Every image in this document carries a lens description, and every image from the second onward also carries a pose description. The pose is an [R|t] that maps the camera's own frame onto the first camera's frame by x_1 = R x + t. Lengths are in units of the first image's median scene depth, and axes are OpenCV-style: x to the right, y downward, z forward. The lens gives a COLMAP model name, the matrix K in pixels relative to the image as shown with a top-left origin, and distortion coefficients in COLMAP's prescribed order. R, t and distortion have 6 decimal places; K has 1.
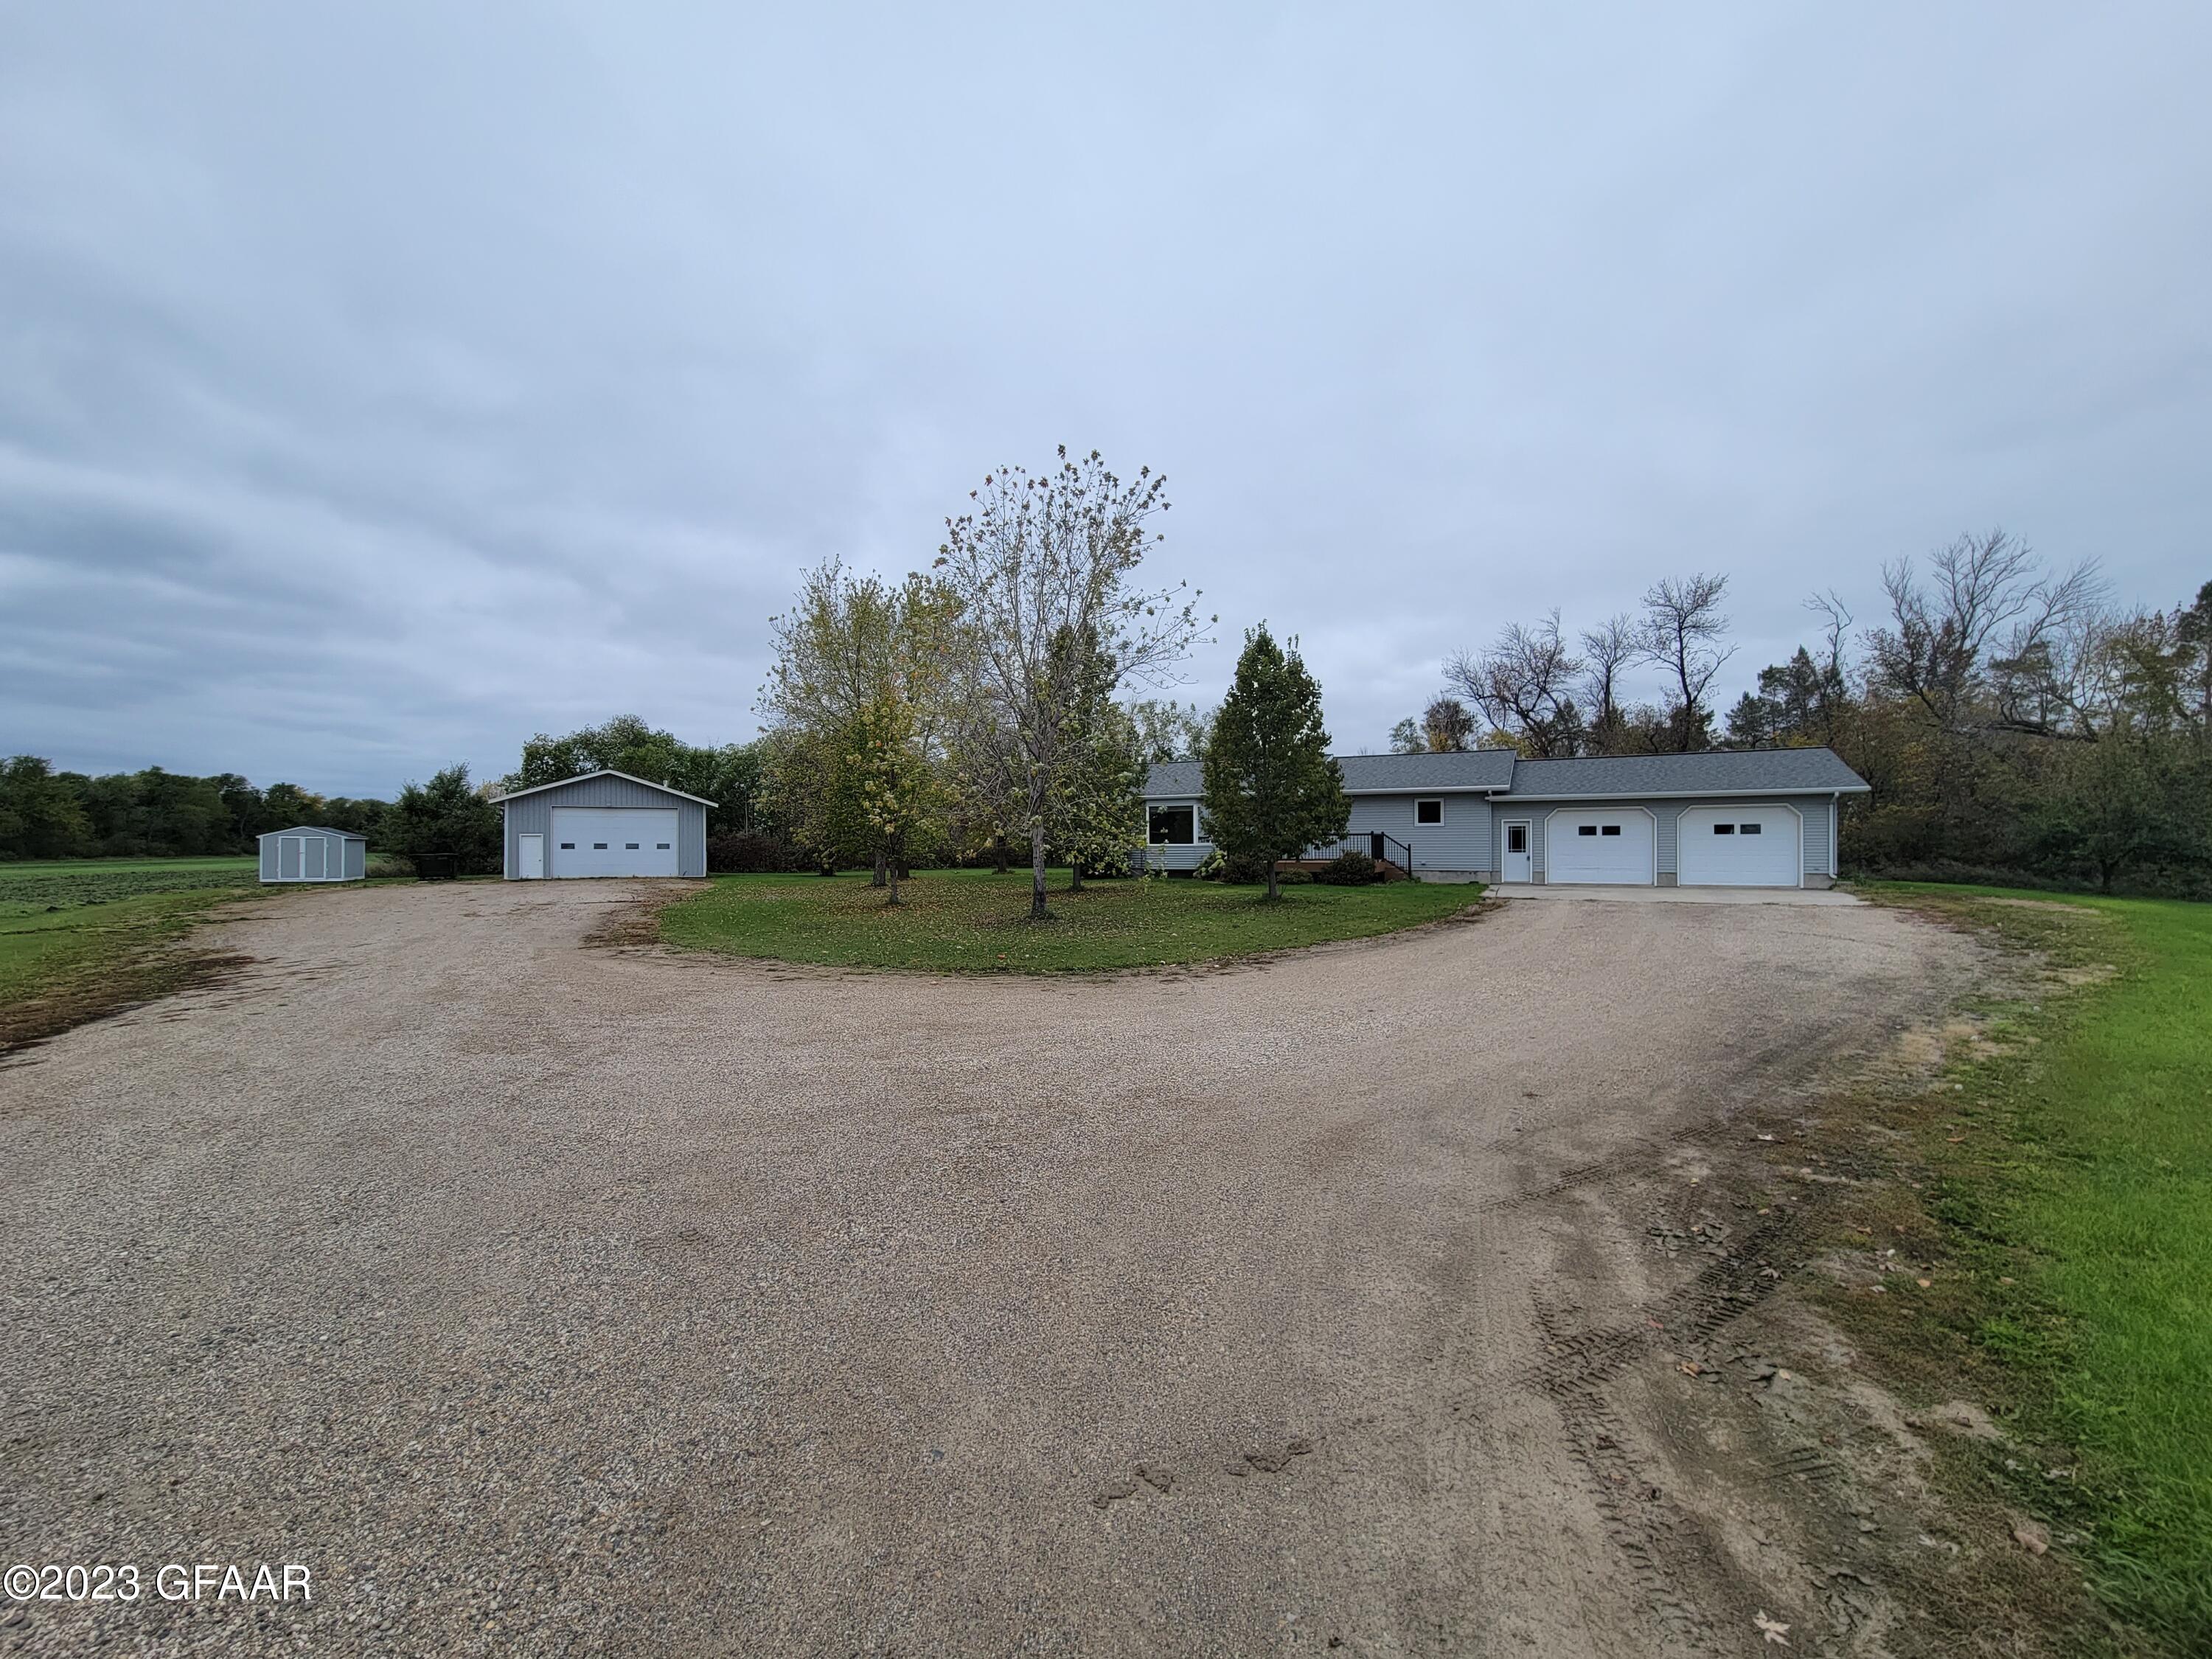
lens RADIAL K [[906.2, 0, 1108.7], [0, 906.2, 837.6], [0, 0, 1]] dist [-0.002032, -0.000747]
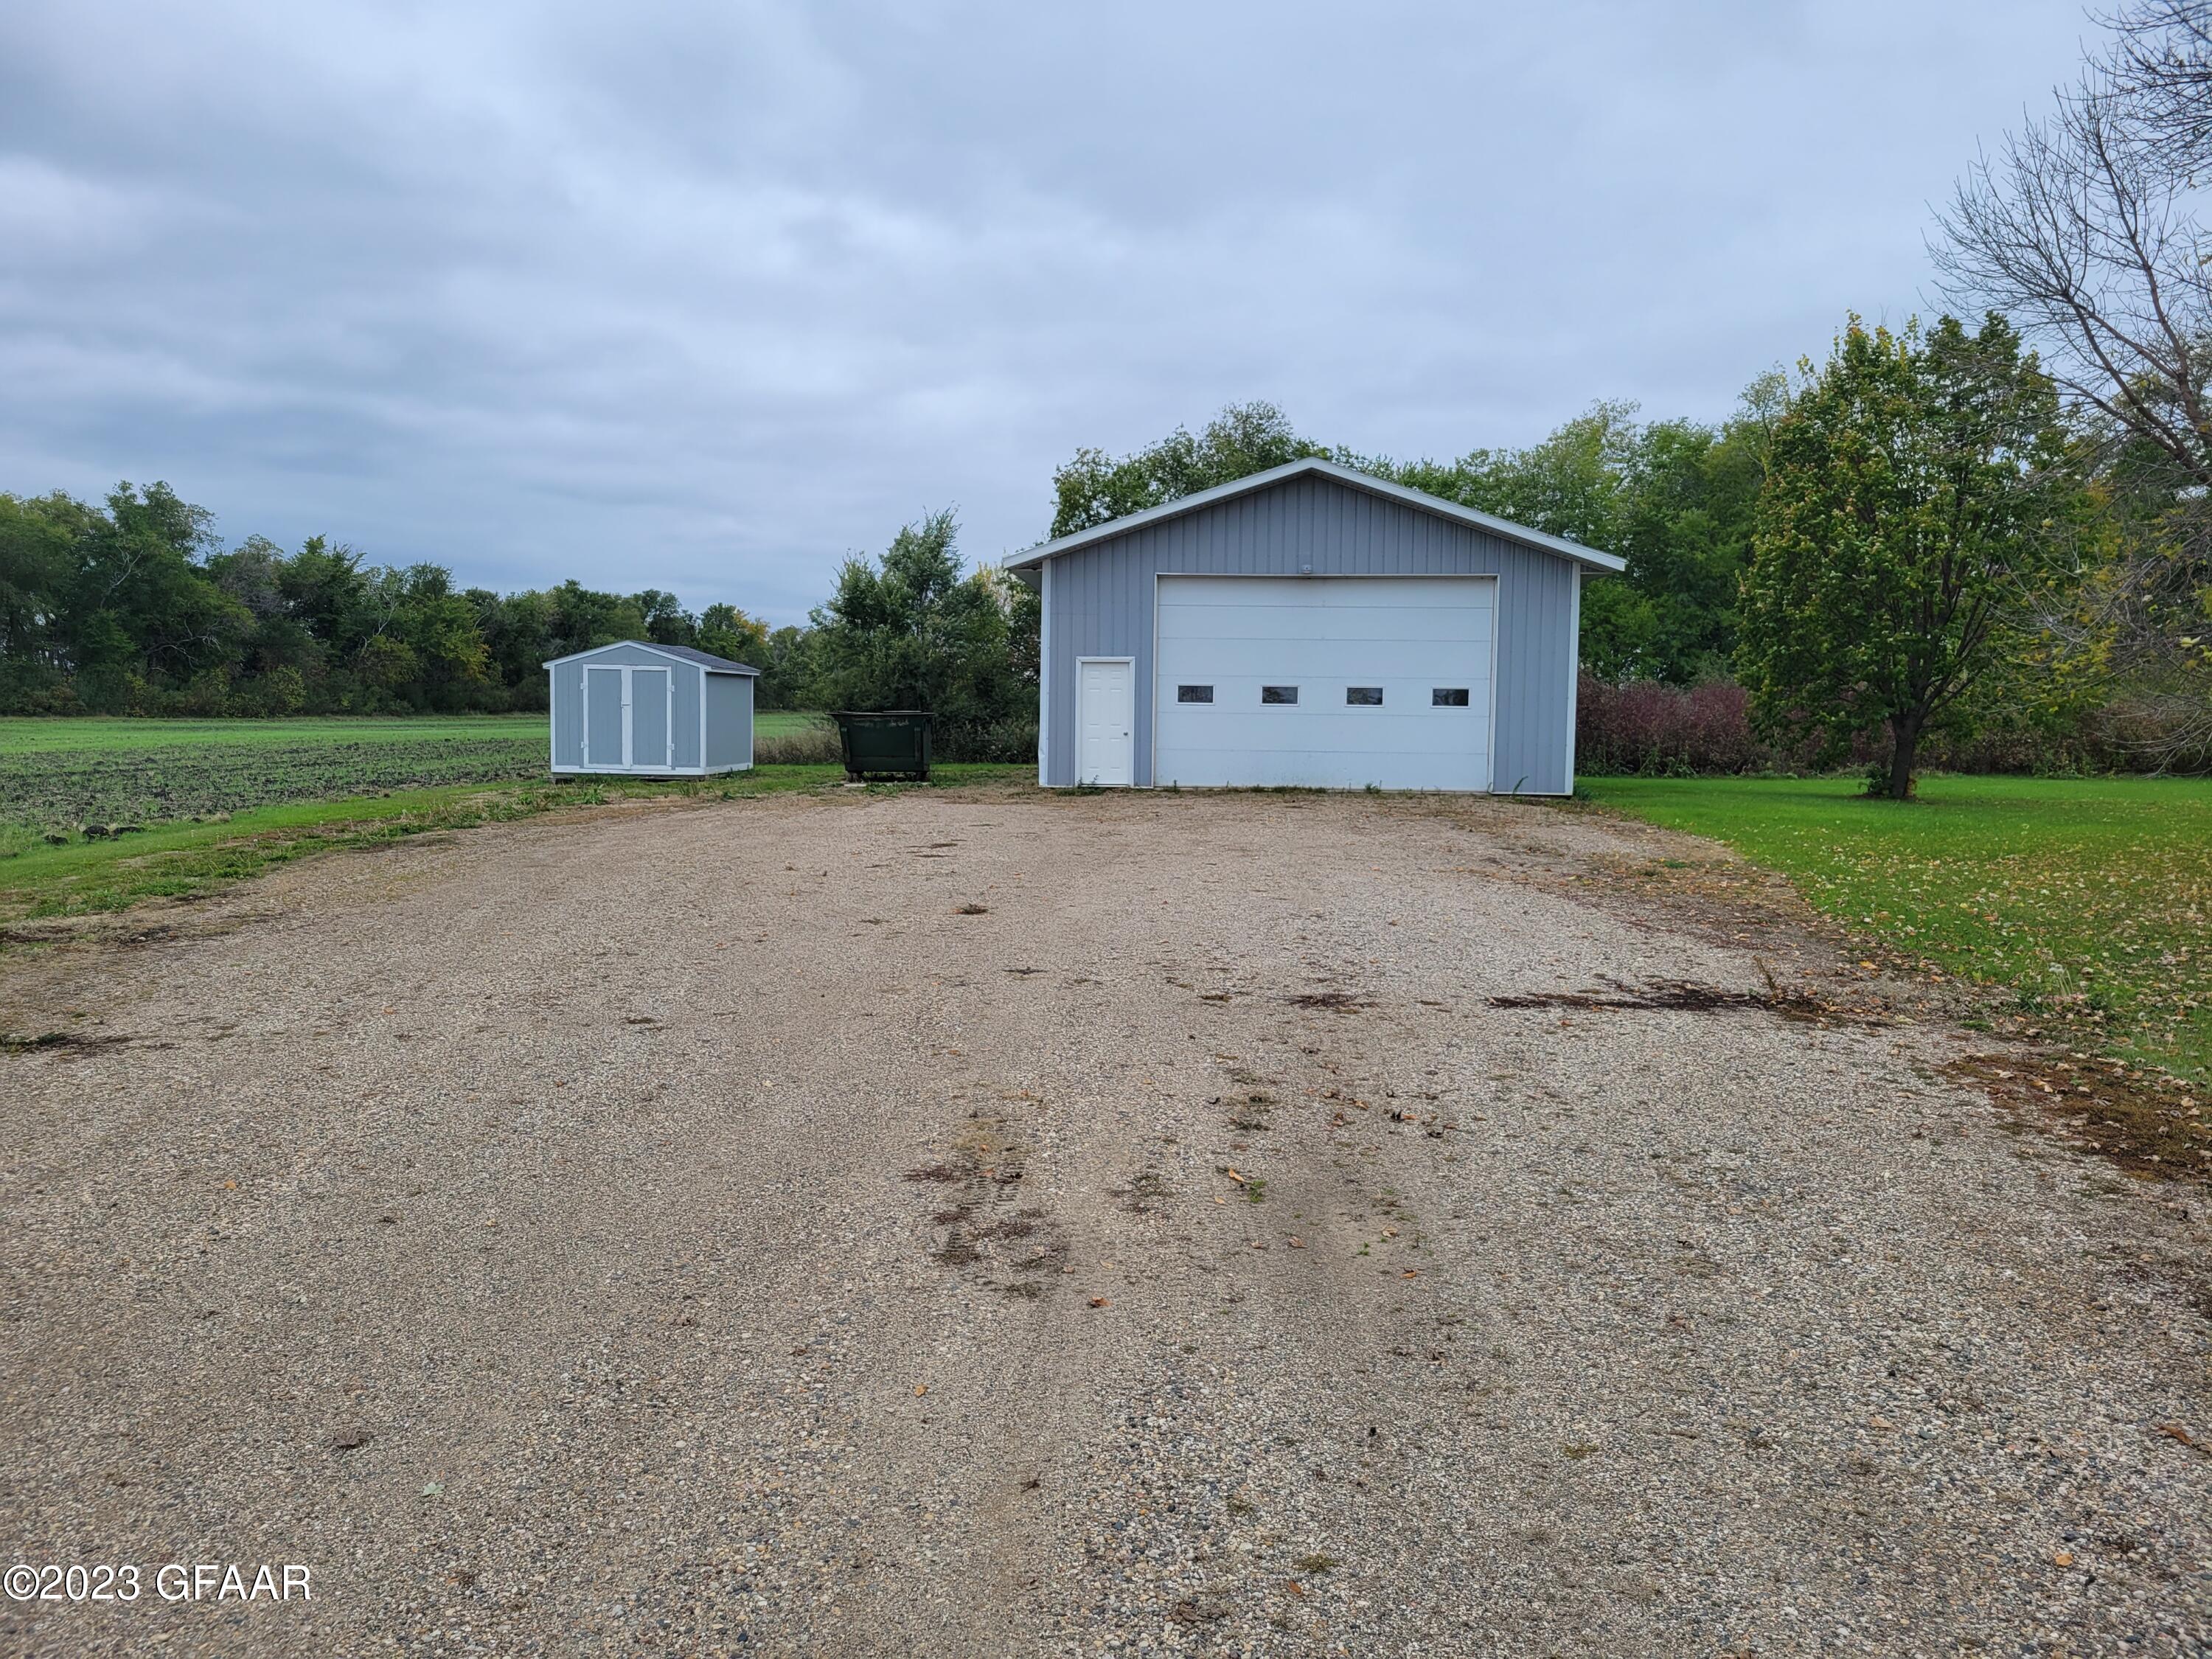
lens RADIAL K [[1673.2, 0, 1104.9], [0, 1673.2, 828.3], [0, 0, 1]] dist [0.006097, -0.006164]
pose [[0.865078, 0.047504, -0.499383, -0.237253], [-0.008431, 0.996742, 0.080211, 0.007496], [0.501566, -0.065178, 0.862660, 0.332822]]
